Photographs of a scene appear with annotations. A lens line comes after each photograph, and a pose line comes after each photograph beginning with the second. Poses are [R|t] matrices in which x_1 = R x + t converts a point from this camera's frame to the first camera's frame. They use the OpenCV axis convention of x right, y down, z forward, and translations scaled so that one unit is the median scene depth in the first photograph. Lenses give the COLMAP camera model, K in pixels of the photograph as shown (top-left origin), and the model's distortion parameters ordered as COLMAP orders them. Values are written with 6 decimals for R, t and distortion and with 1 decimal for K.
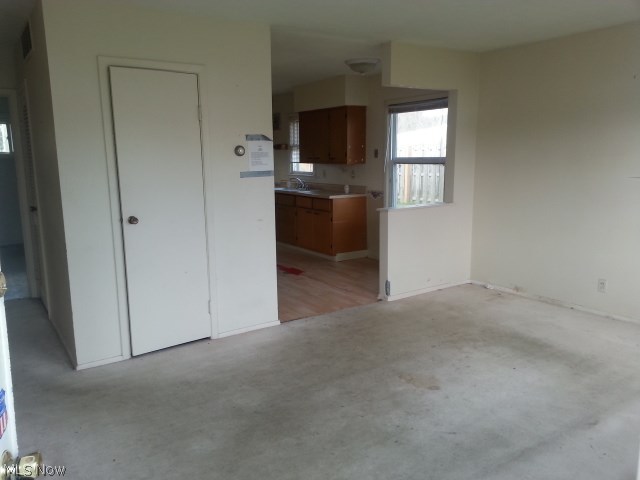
lens RADIAL K [[511.6, 0, 320.0], [0, 511.6, 240.0], [0, 0, 1]] dist [0.133918, -0.185138]
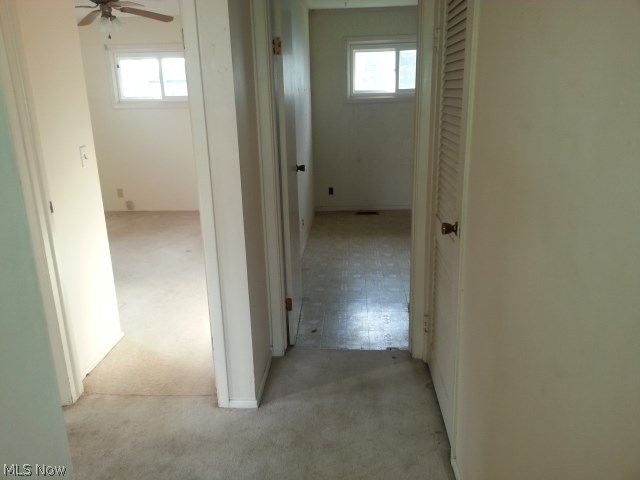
lens RADIAL K [[494.3, 0, 320.0], [0, 494.3, 240.0], [0, 0, 1]] dist [0.006200, 0.001805]
pose [[0.793204, 0.164101, -0.586428, -0.393763], [-0.080615, 0.982828, 0.165986, -0.111529], [0.603596, -0.084385, 0.792812, 0.612977]]
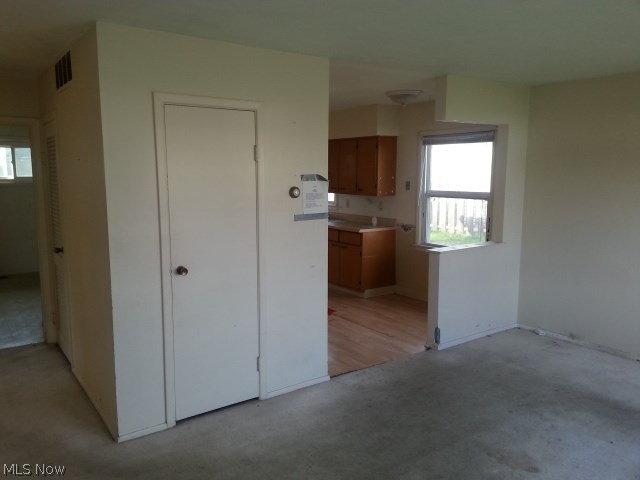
lens RADIAL K [[511.6, 0, 320.0], [0, 511.6, 240.0], [0, 0, 1]] dist [0.133918, -0.185138]
pose [[0.999557, 0.009011, 0.028371, -0.119626], [-0.008098, 0.999451, -0.032140, -0.052004], [-0.028645, 0.031896, 0.999081, 0.077652]]
